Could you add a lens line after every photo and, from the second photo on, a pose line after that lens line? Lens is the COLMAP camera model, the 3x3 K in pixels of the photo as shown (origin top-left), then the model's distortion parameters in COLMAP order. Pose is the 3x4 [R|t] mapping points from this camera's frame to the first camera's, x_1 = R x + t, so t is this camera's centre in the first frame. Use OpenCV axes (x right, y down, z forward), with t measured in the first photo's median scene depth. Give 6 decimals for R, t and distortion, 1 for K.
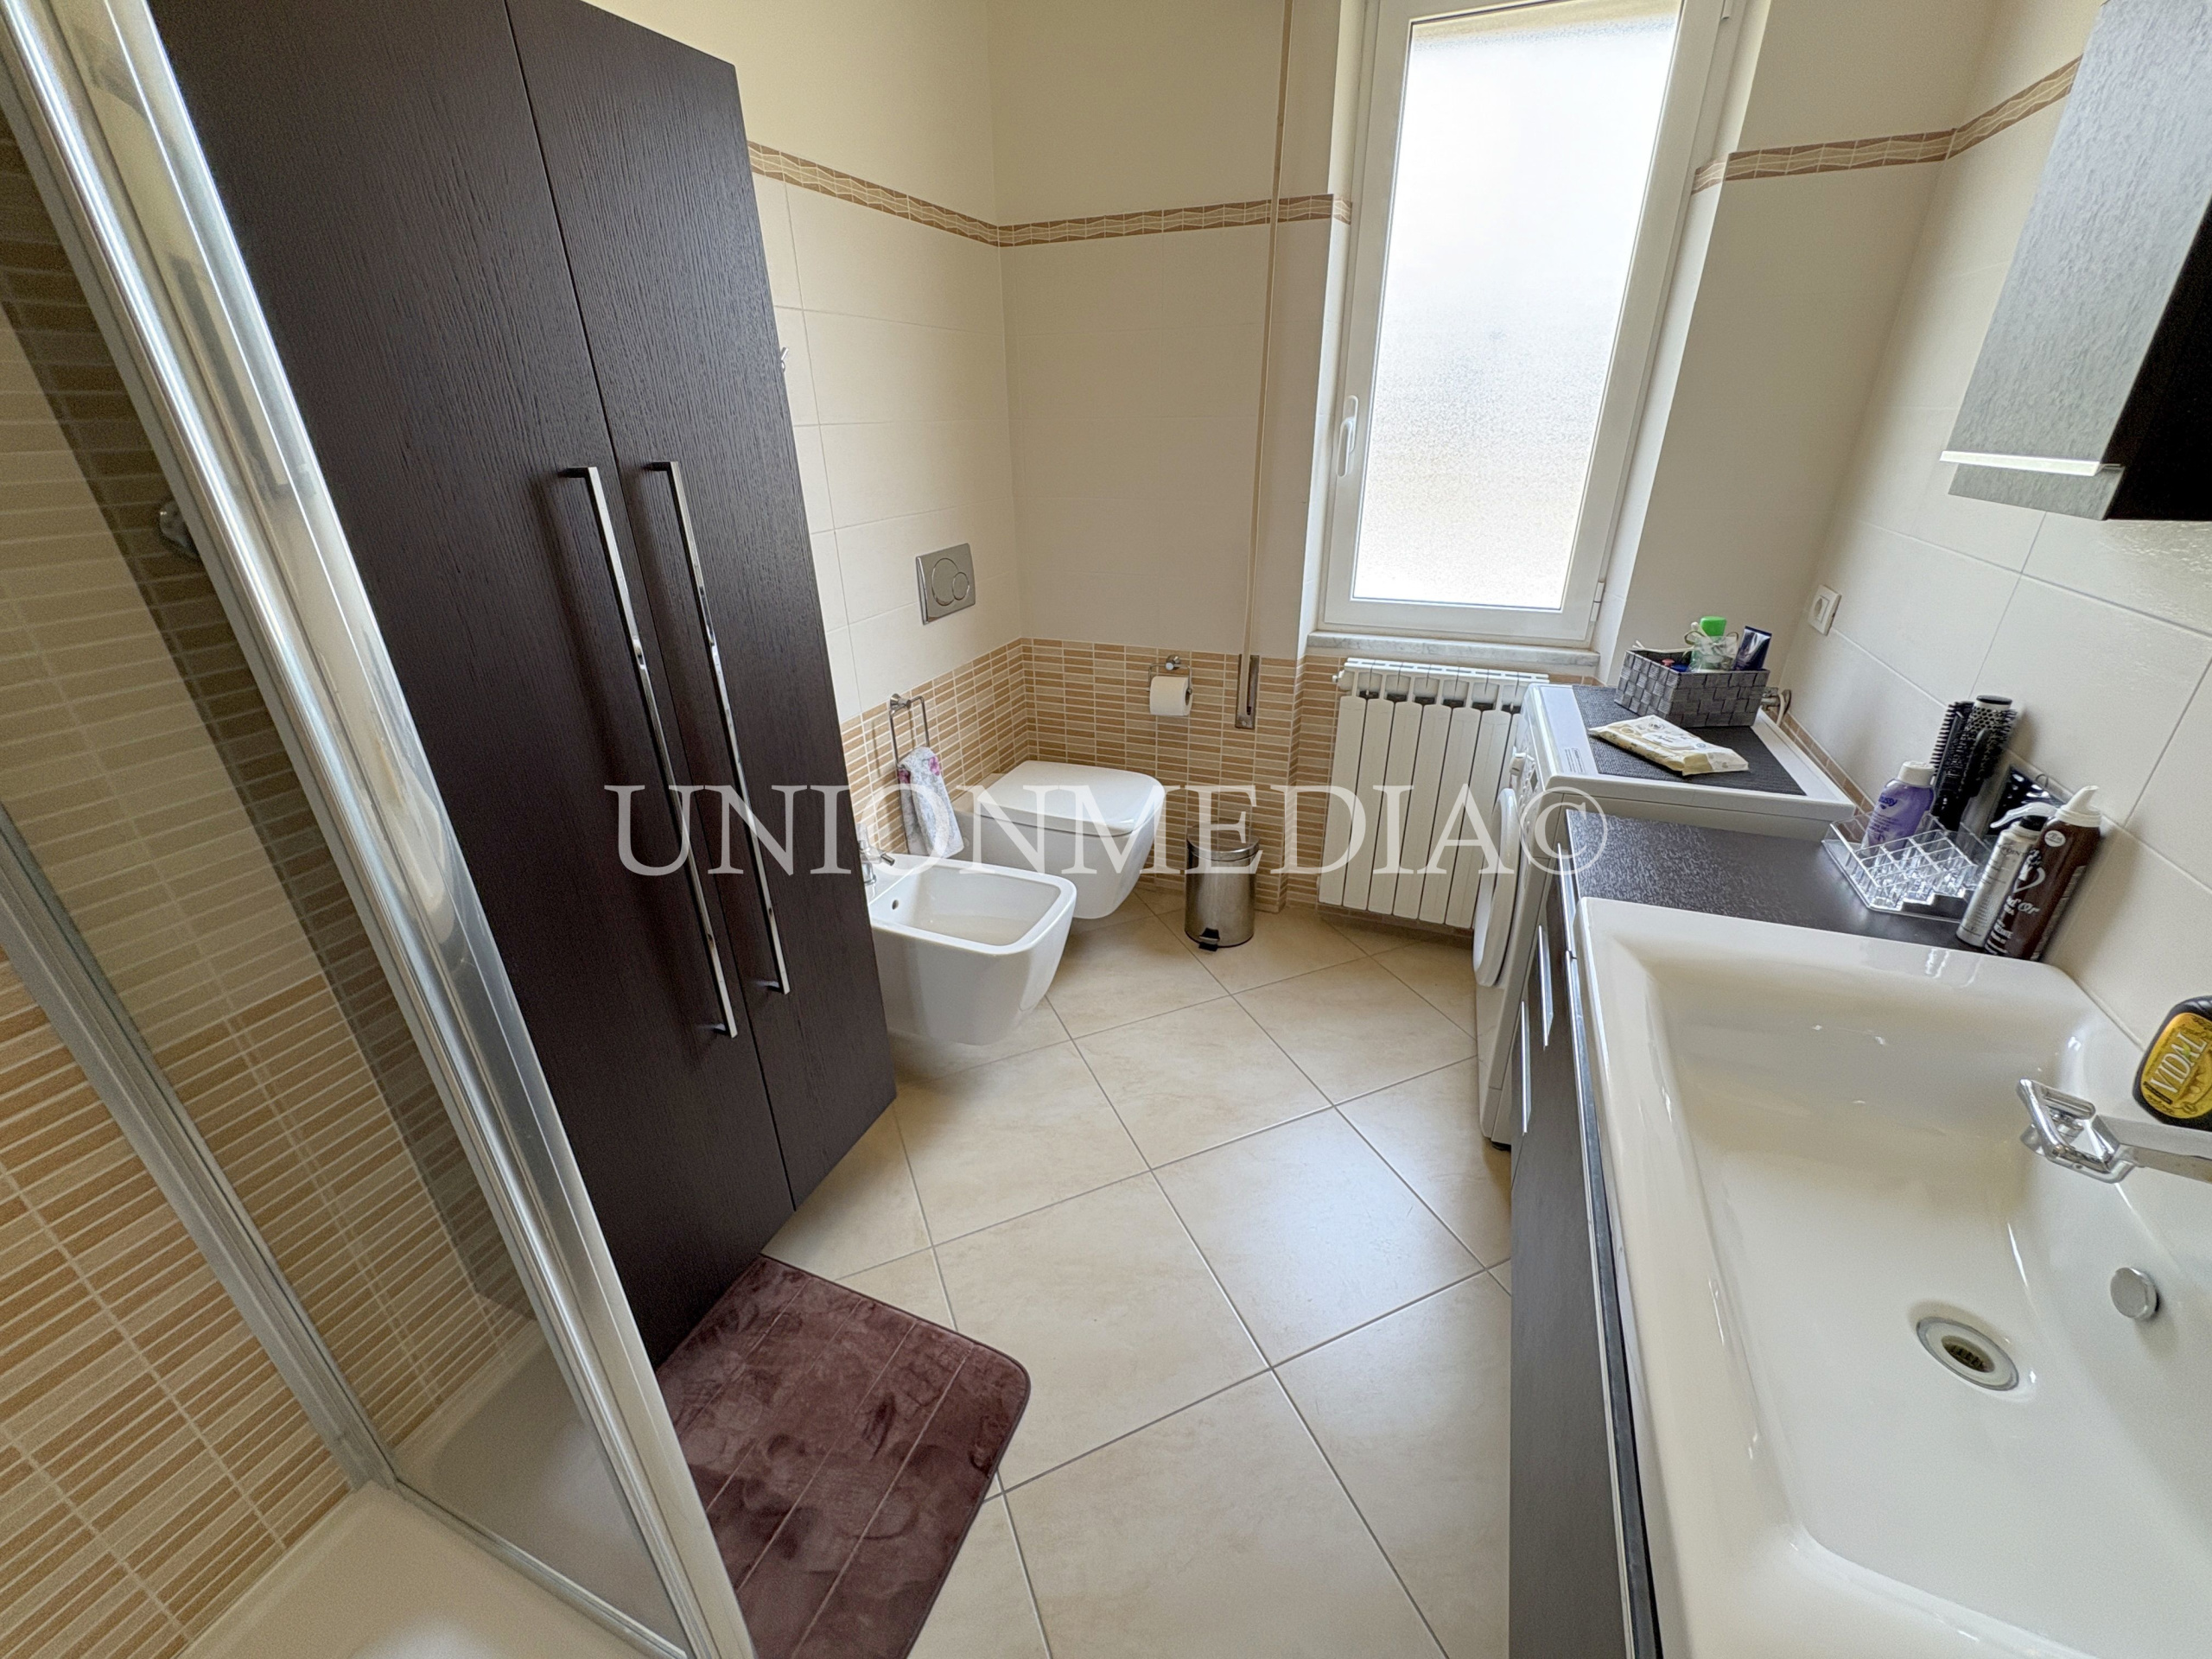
lens RADIAL K [[884.1, 0, 1111.3], [0, 884.1, 841.5], [0, 0, 1]] dist [0.003486, -0.000544]
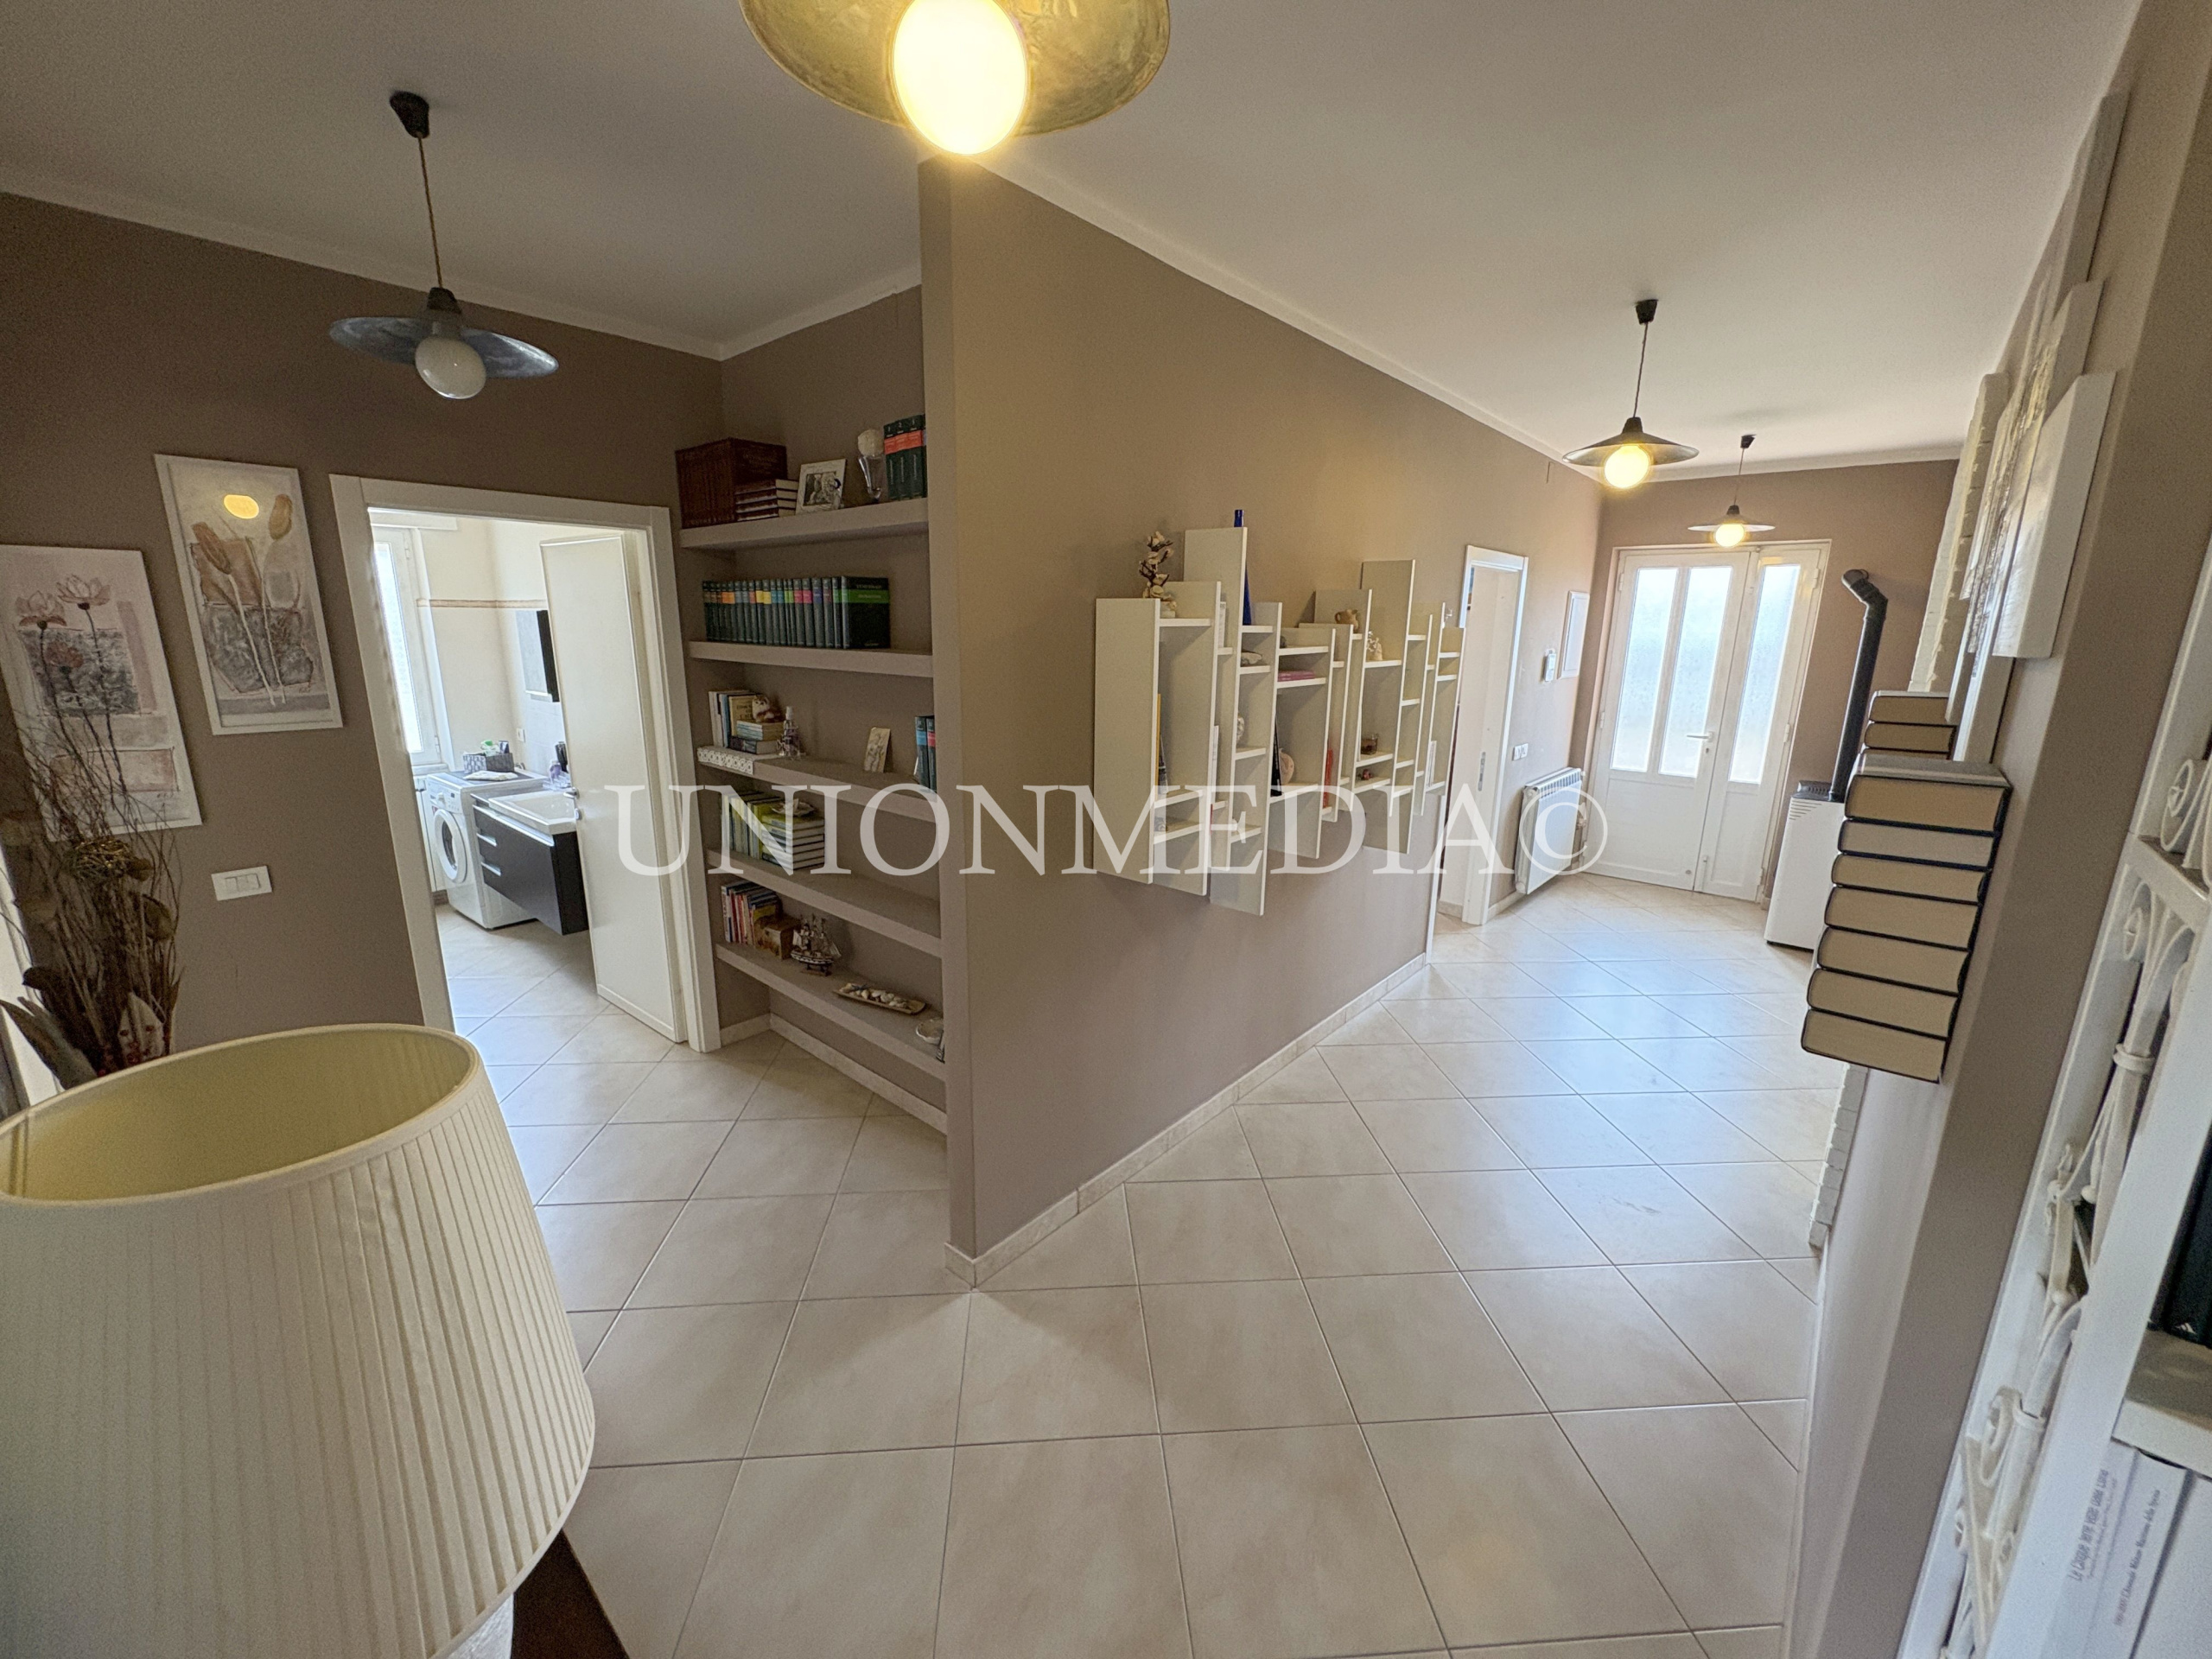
lens RADIAL K [[884.1, 0, 1114.4], [0, 884.1, 839.1], [0, 0, 1]] dist [0.003486, -0.000544]
pose [[0.325521, -0.177546, 0.928716, -1.557602], [0.387061, 0.921167, 0.040435, 0.797712], [-0.862682, 0.346307, 0.368580, -1.928490]]
